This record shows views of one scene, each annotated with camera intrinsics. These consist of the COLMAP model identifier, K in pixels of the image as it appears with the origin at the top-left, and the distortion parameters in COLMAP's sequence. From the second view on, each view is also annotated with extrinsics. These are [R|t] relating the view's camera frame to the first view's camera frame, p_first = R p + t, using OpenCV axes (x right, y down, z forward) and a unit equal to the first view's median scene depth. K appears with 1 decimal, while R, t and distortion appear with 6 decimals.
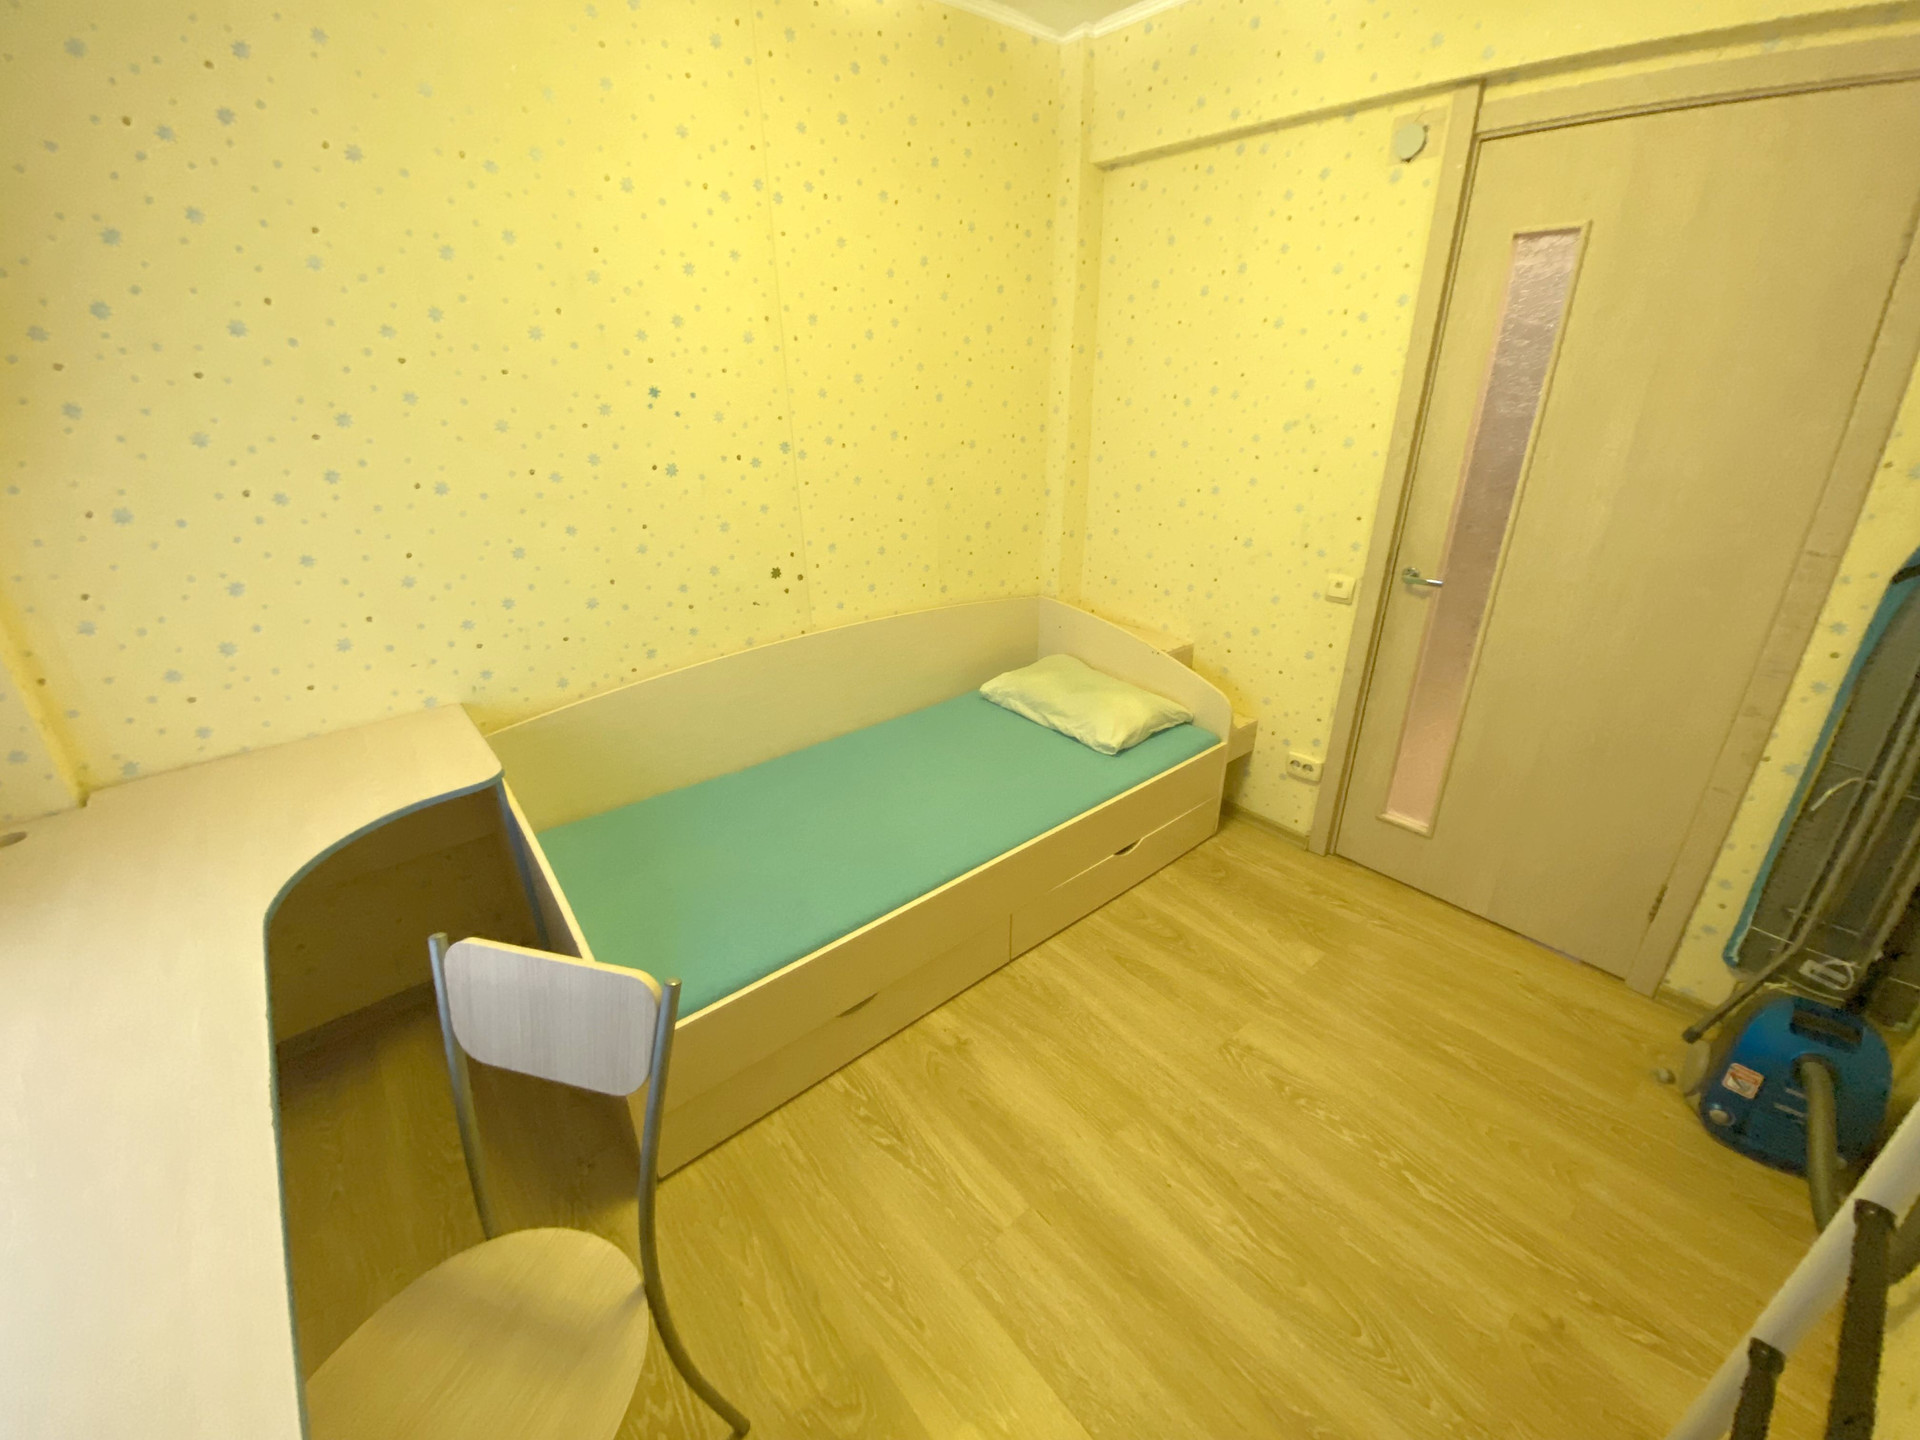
lens RADIAL K [[771.5, 0, 960.3], [0, 771.5, 734.7], [0, 0, 1]] dist [0.003072, -0.014341]
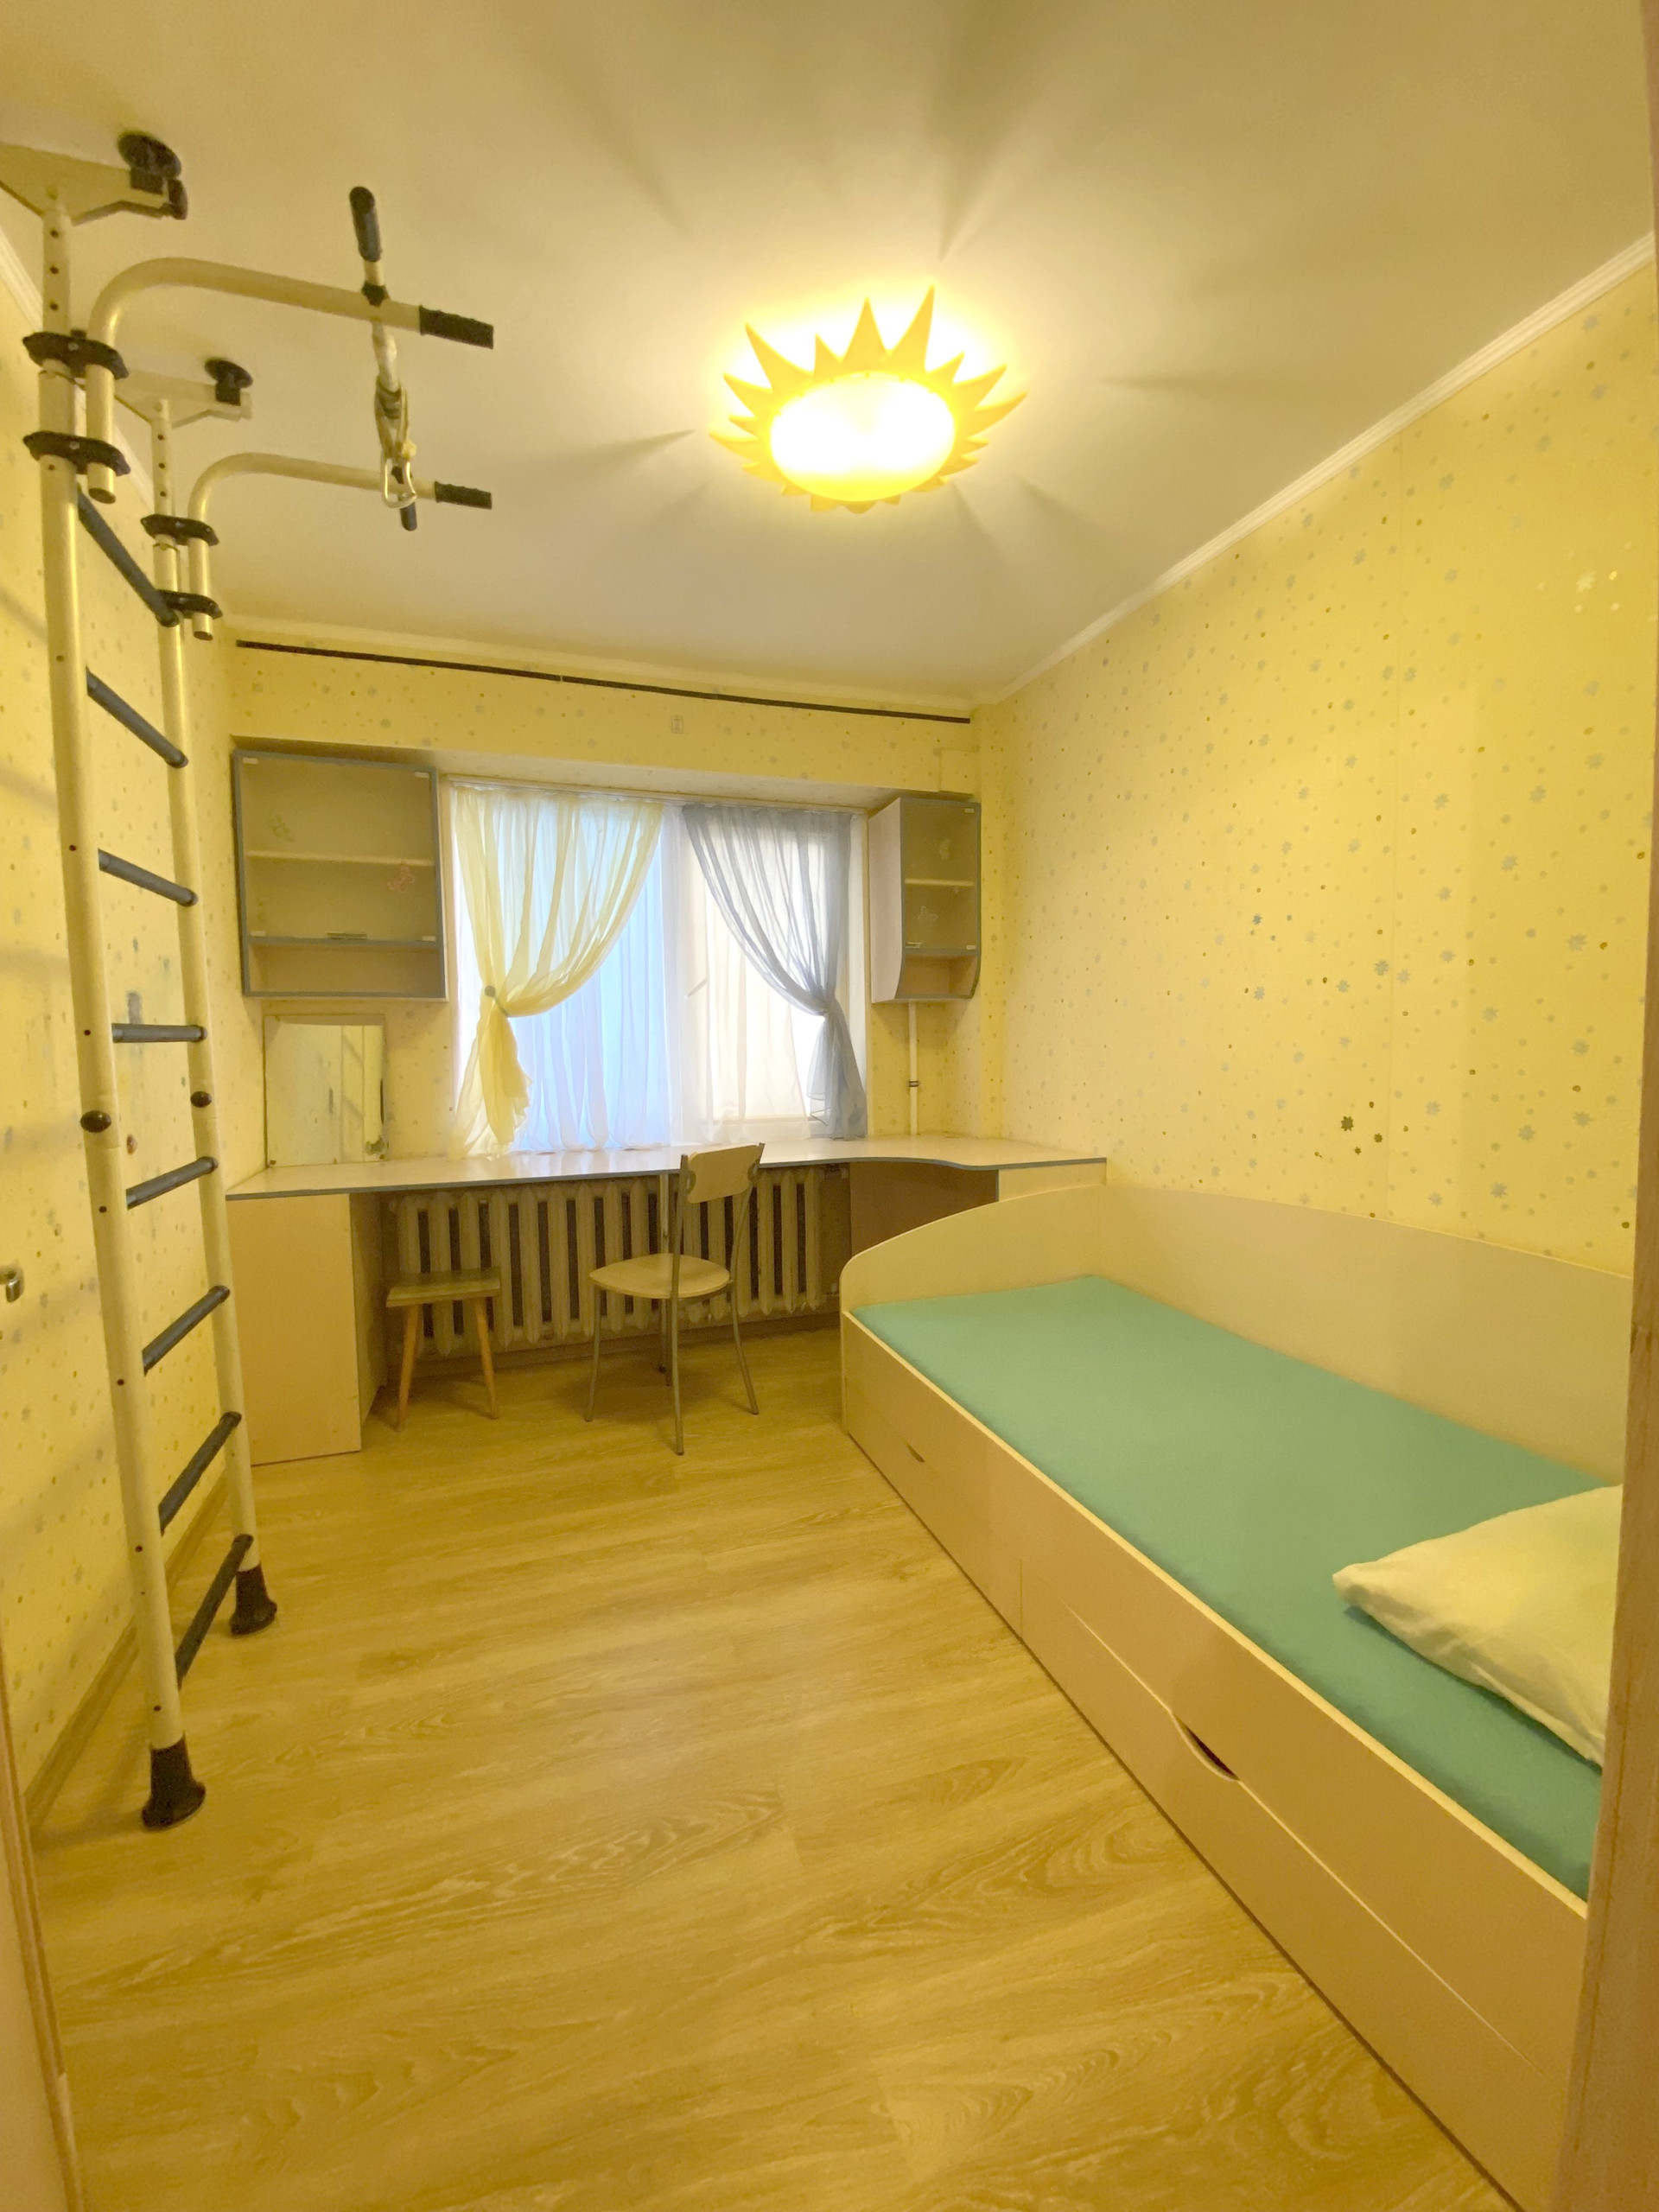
lens RADIAL K [[891.0, 0, 829.0], [0, 891.0, 1112.7], [0, 0, 1]] dist [0.001515, -0.014397]
pose [[-0.358301, 0.092670, -0.928996, 0.931322], [-0.367393, 0.900781, 0.231554, -0.285818], [0.858279, 0.424272, -0.288704, 0.982547]]
